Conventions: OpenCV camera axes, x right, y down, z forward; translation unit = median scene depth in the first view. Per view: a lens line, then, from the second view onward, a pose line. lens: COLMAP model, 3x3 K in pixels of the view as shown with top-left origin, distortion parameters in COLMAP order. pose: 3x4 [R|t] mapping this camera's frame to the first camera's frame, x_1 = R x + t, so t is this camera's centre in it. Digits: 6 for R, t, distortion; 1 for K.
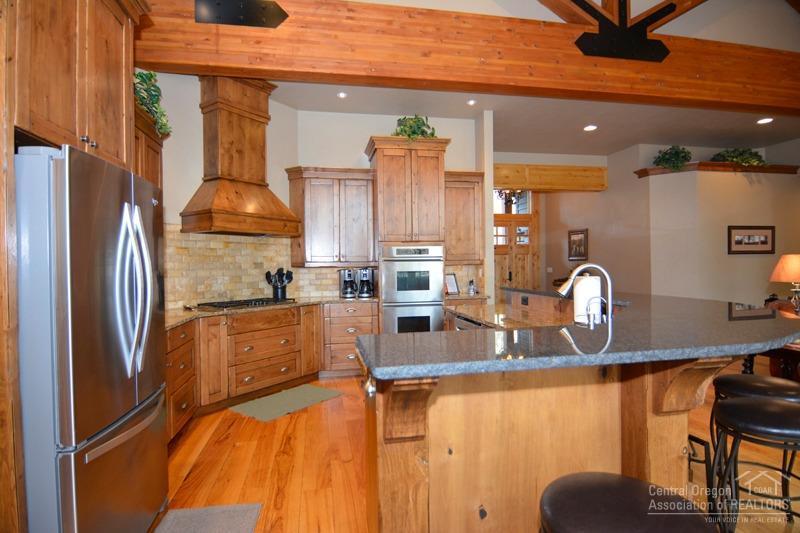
lens RADIAL K [[421.9, 0, 398.2], [0, 421.9, 268.3], [0, 0, 1]] dist [0.004798, -0.018493]
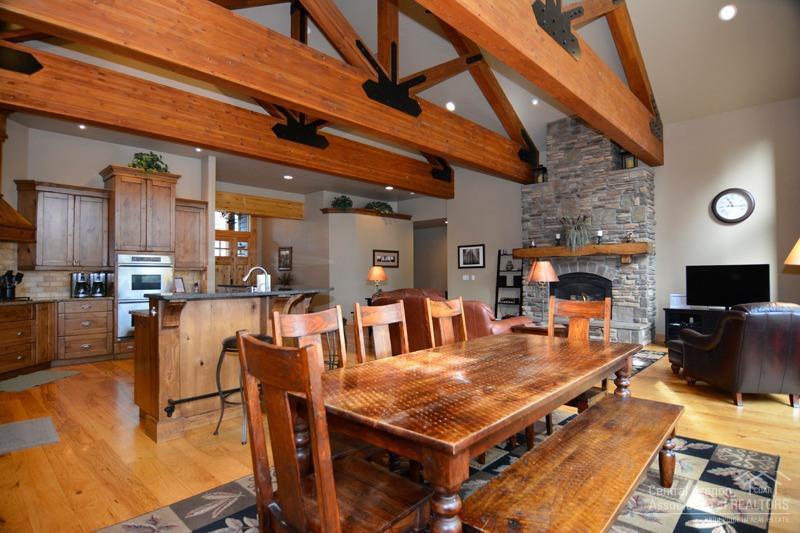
lens RADIAL K [[421.9, 0, 398.2], [0, 421.9, 268.3], [0, 0, 1]] dist [0.004798, -0.018493]
pose [[0.813199, 0.019699, 0.581653, -0.083937], [-0.002289, 0.999528, -0.030651, 0.023775], [-0.581981, 0.023593, 0.812860, -0.454095]]
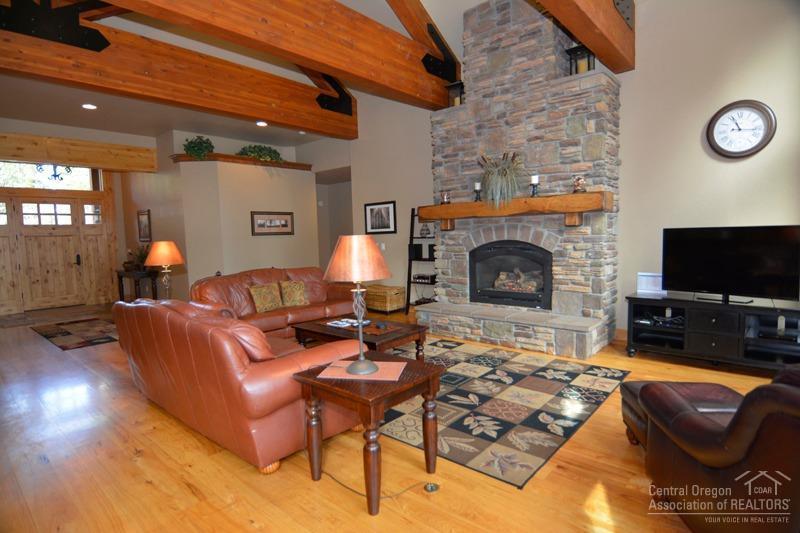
lens RADIAL K [[421.9, 0, 398.2], [0, 421.9, 268.3], [0, 0, 1]] dist [0.004798, -0.018493]
pose [[0.790810, -0.057917, 0.609315, 0.494320], [0.022205, 0.997572, 0.066003, -0.014278], [-0.611659, -0.038666, 0.790176, -0.245478]]
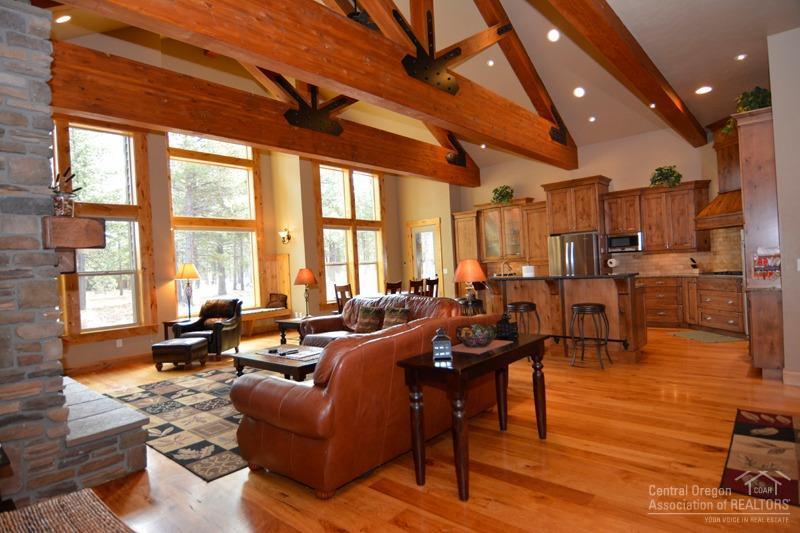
lens RADIAL K [[447.5, 0, 401.7], [0, 447.5, 269.2], [0, 0, 1]] dist [0.001418, -0.001658]
pose [[-0.784788, 0.061979, -0.616658, 1.287671], [0.060823, 0.997886, 0.022890, -0.031890], [0.616773, -0.019543, -0.786898, 1.282238]]
